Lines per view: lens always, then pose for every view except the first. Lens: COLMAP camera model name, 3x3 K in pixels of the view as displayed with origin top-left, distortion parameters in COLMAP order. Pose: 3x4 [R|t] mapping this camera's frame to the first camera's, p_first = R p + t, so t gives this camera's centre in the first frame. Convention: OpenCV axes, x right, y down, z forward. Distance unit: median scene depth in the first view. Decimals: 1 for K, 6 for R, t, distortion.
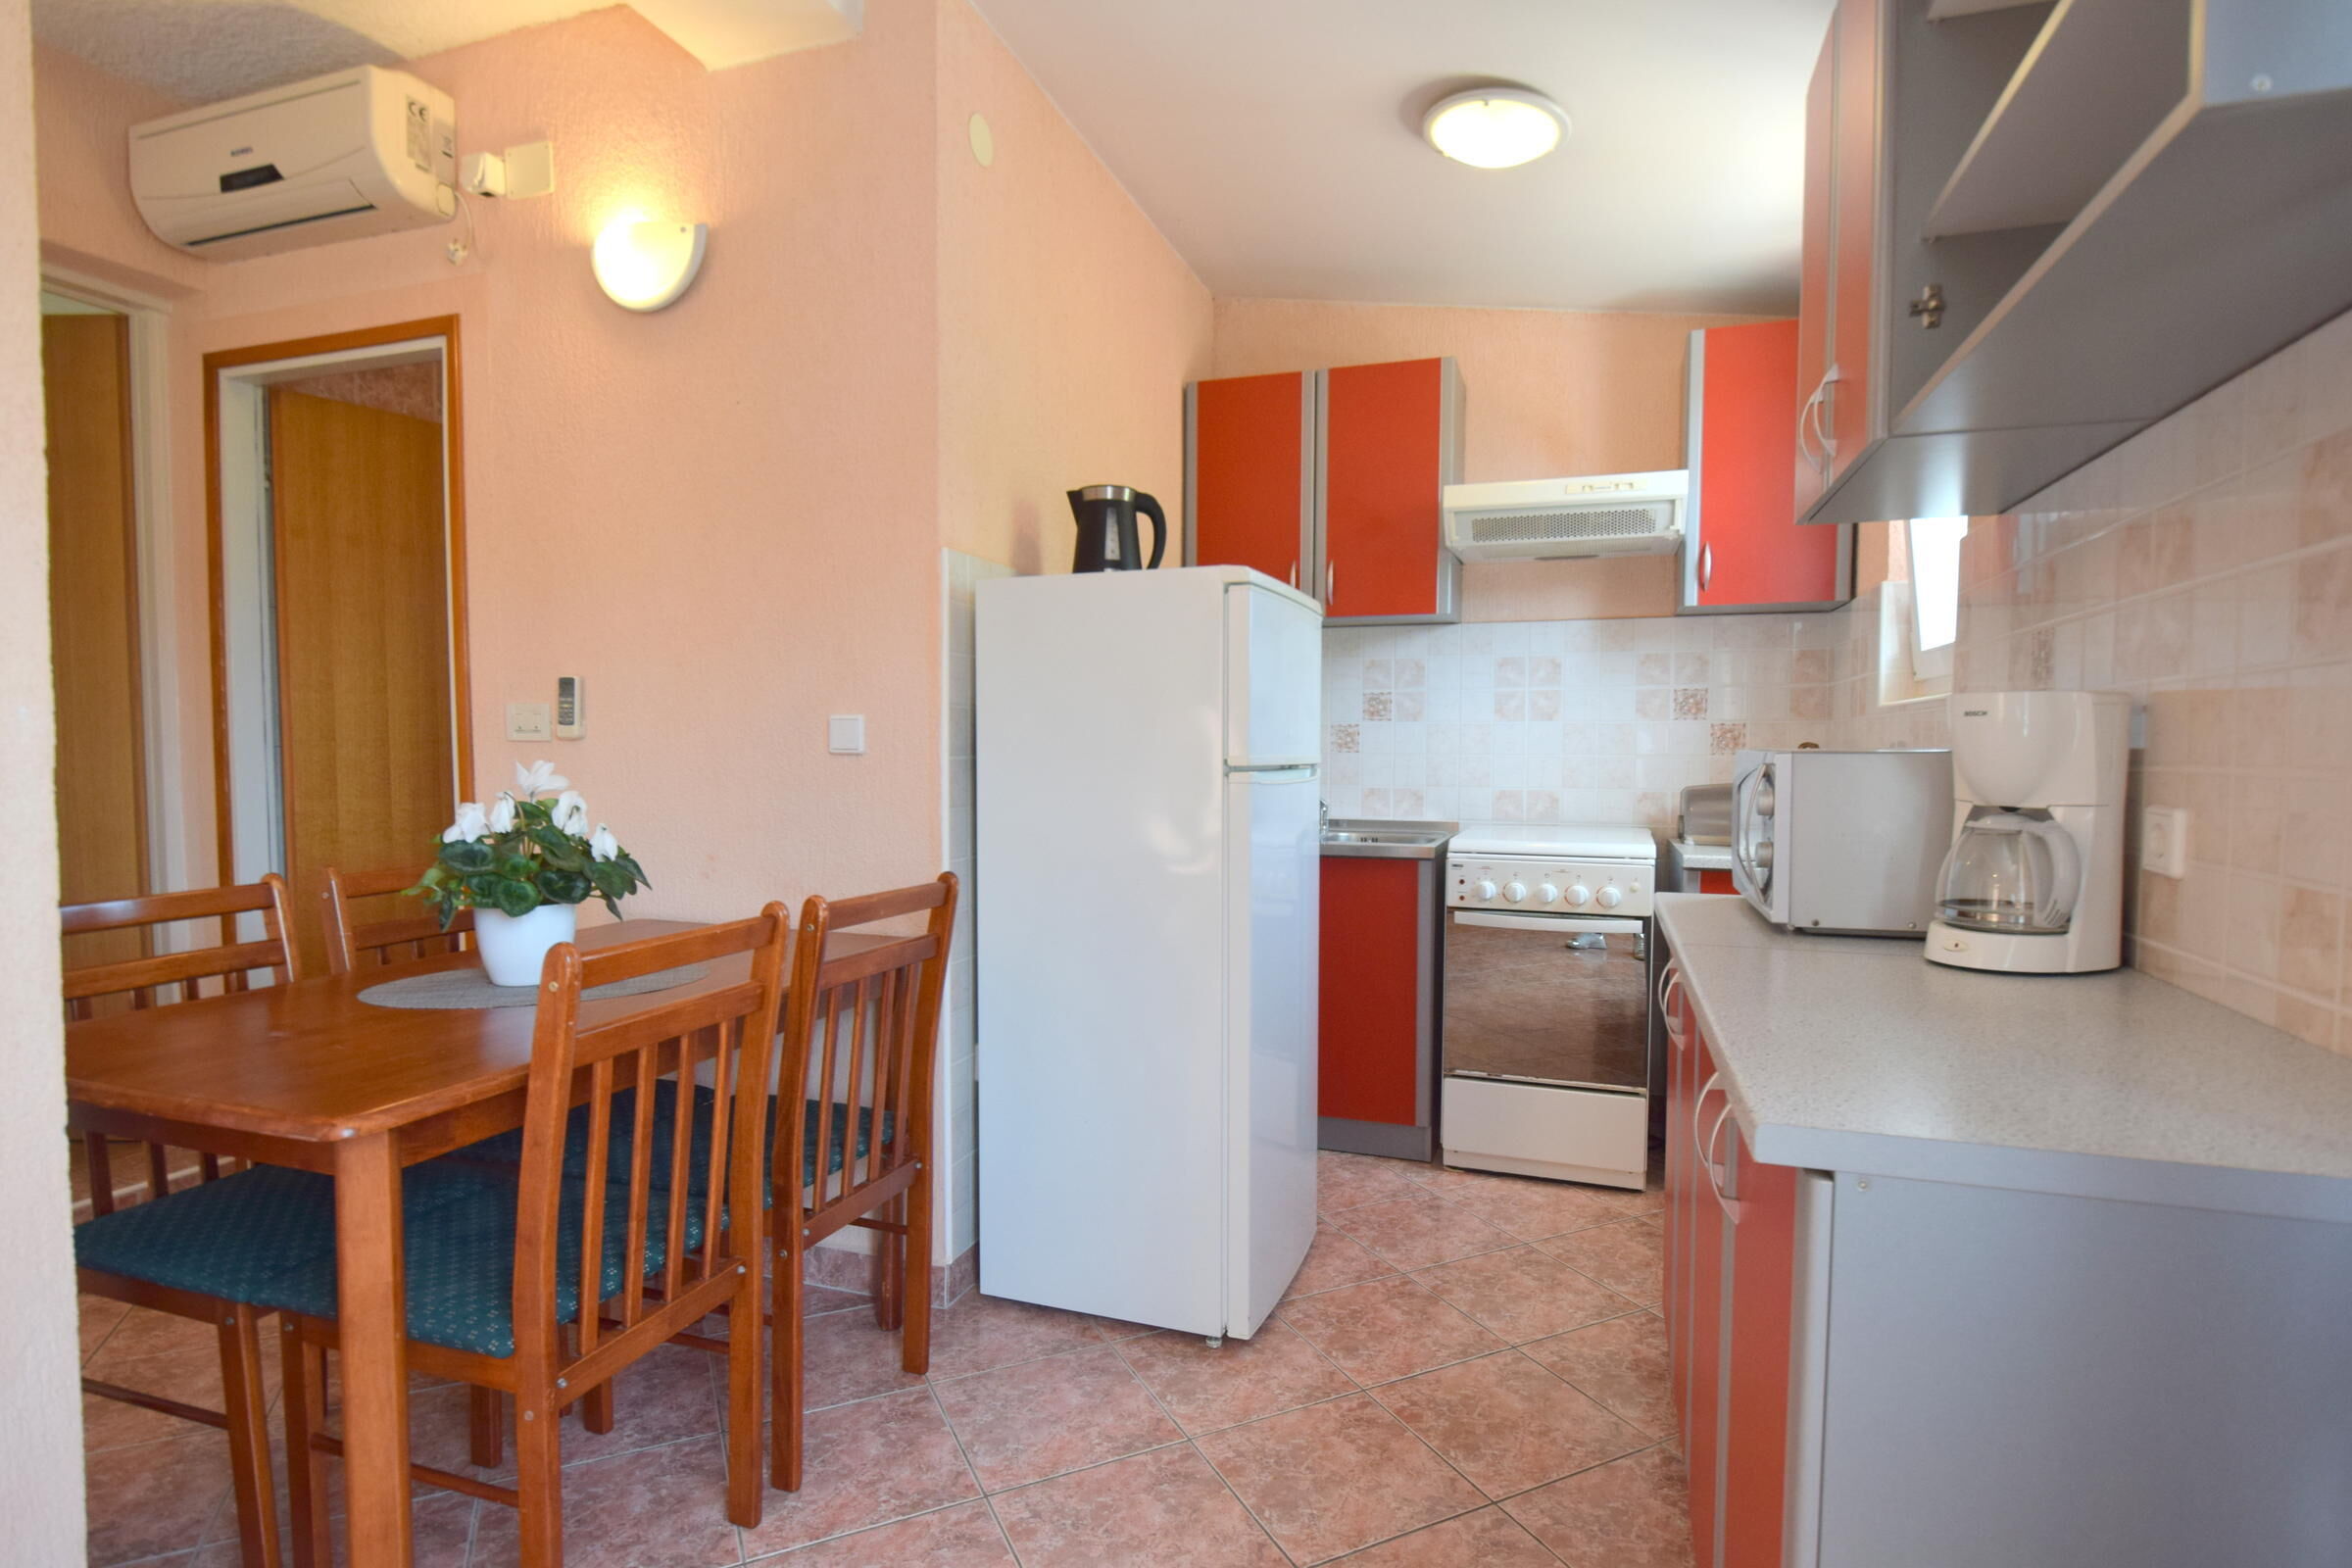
lens RADIAL K [[1174.4, 0, 1186.0], [0, 1174.4, 807.3], [0, 0, 1]] dist [0.001834, -0.000755]
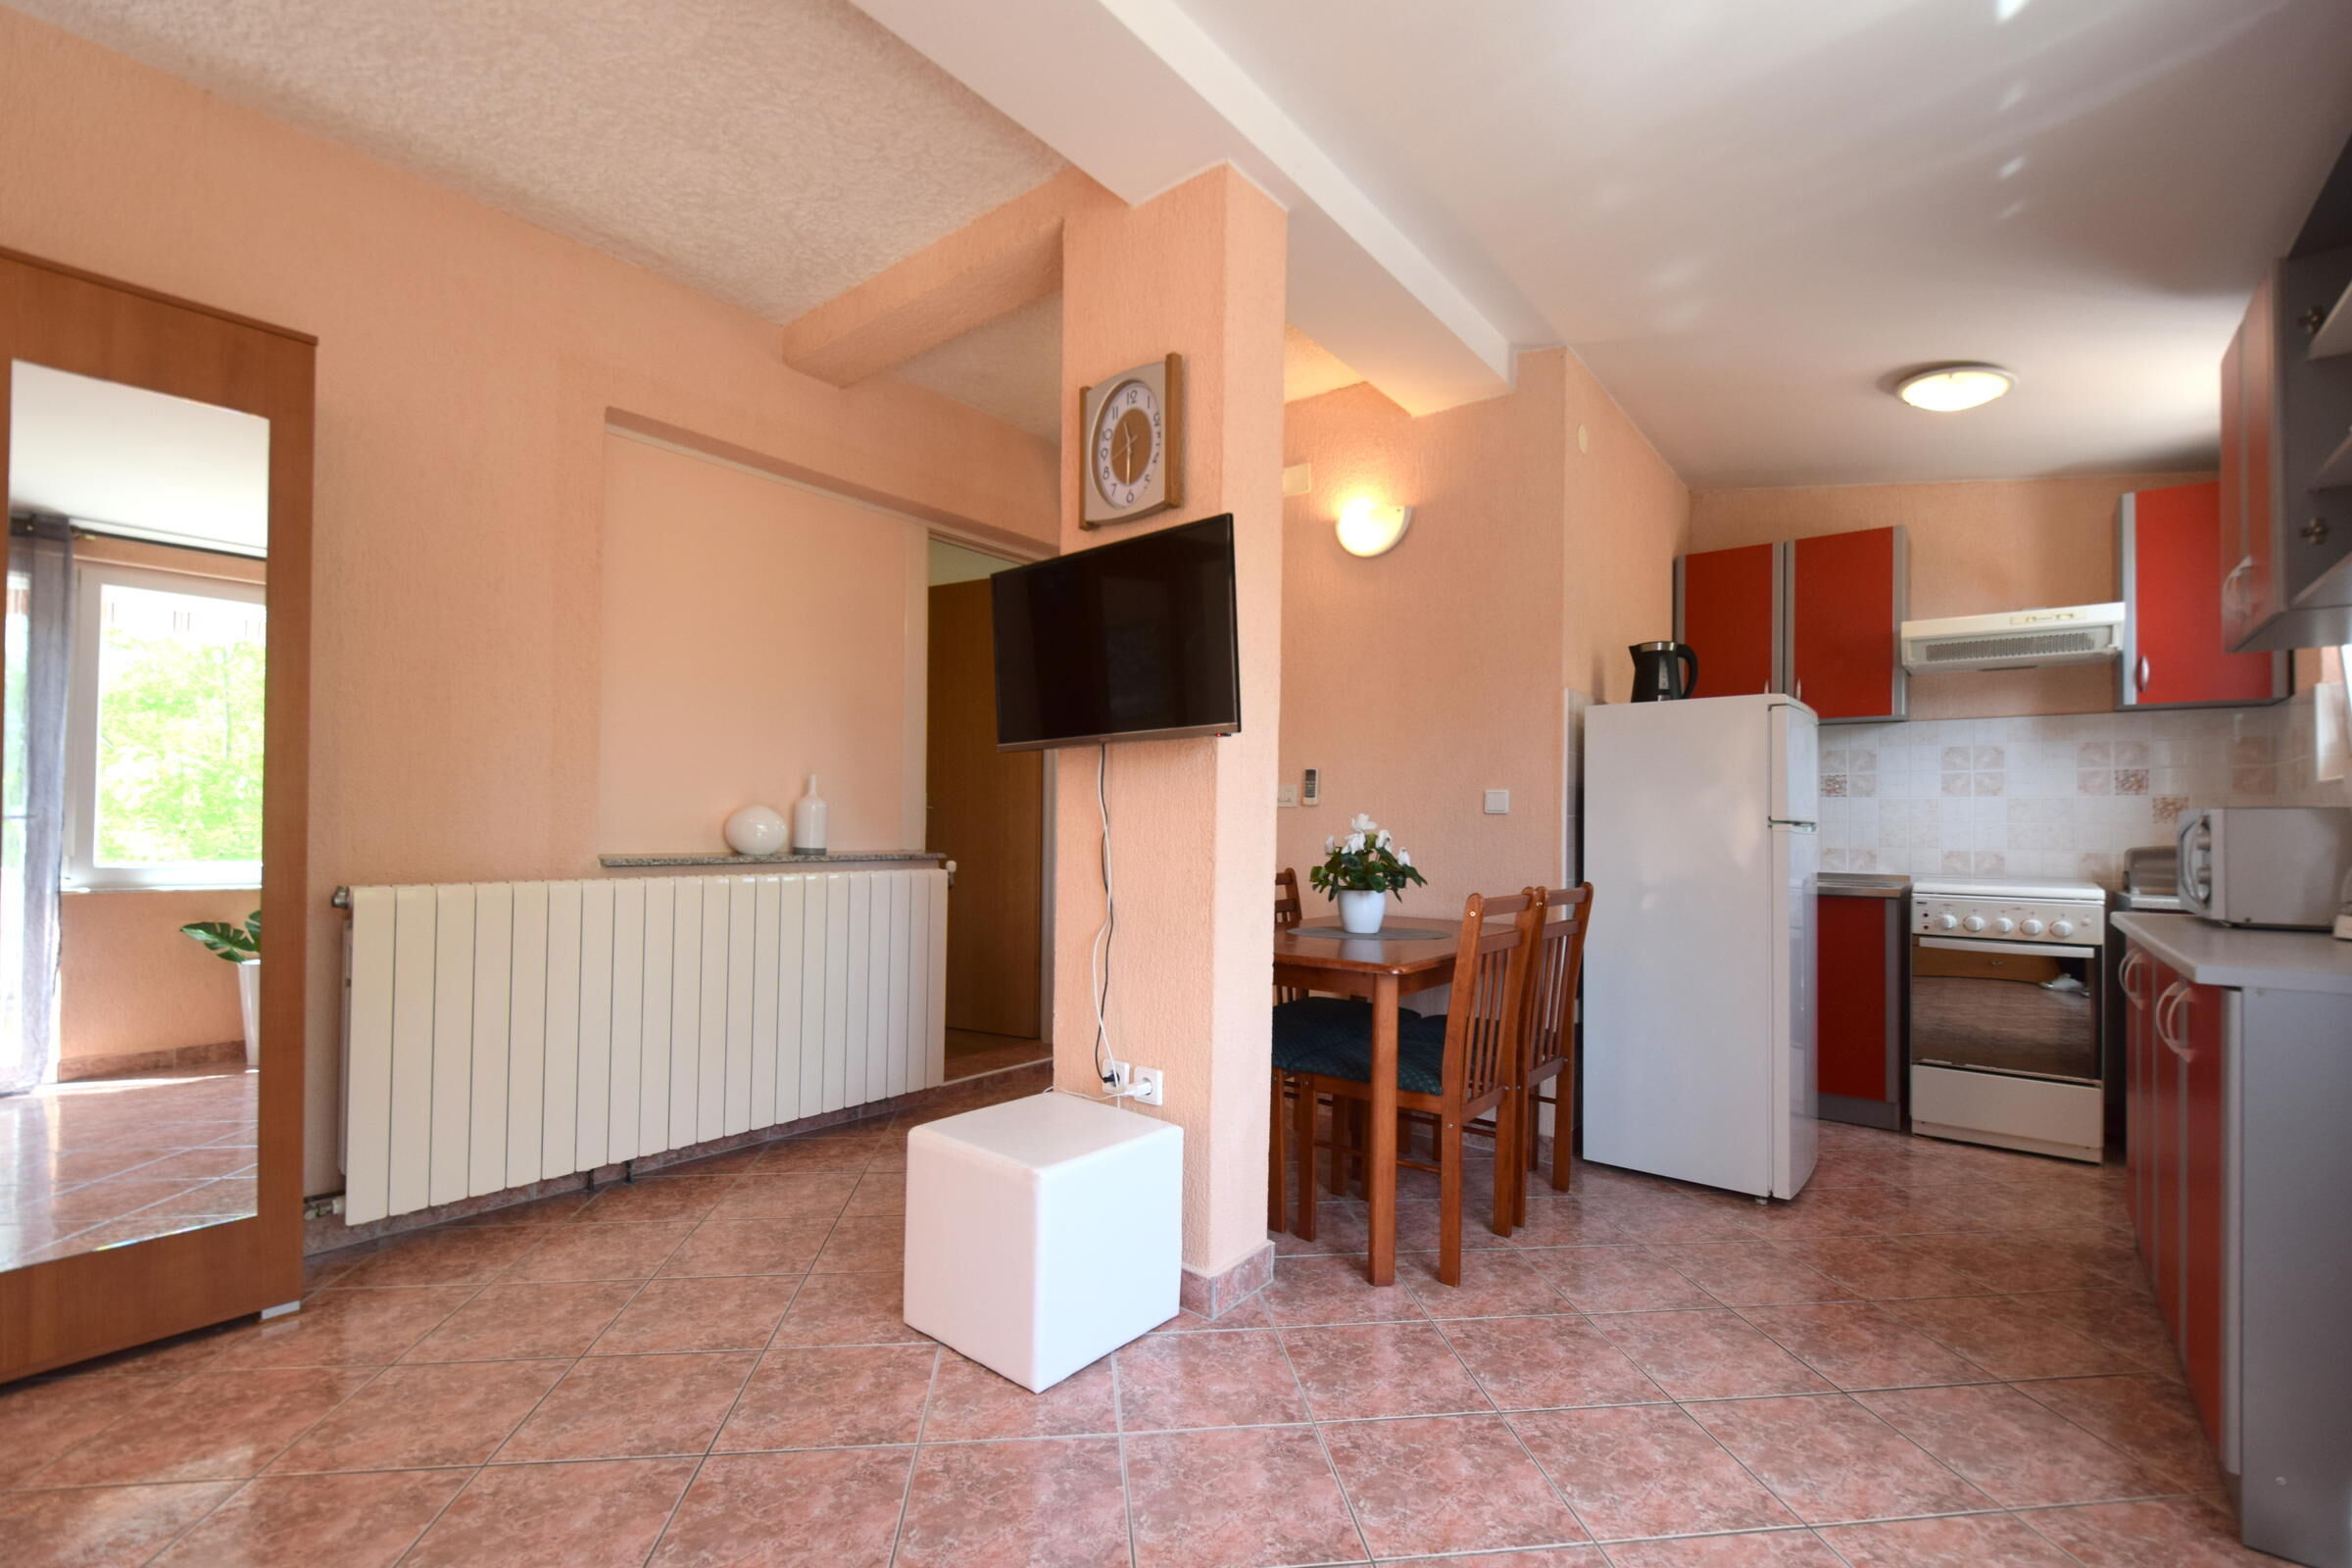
lens RADIAL K [[1025.2, 0, 1186.6], [0, 1025.2, 809.3], [0, 0, 1]] dist [0.003592, -0.006582]
pose [[0.945146, 0.002290, -0.326640, -0.186048], [-0.025492, 0.997443, -0.066768, 0.044463], [0.325652, 0.071432, 0.942788, -0.395737]]
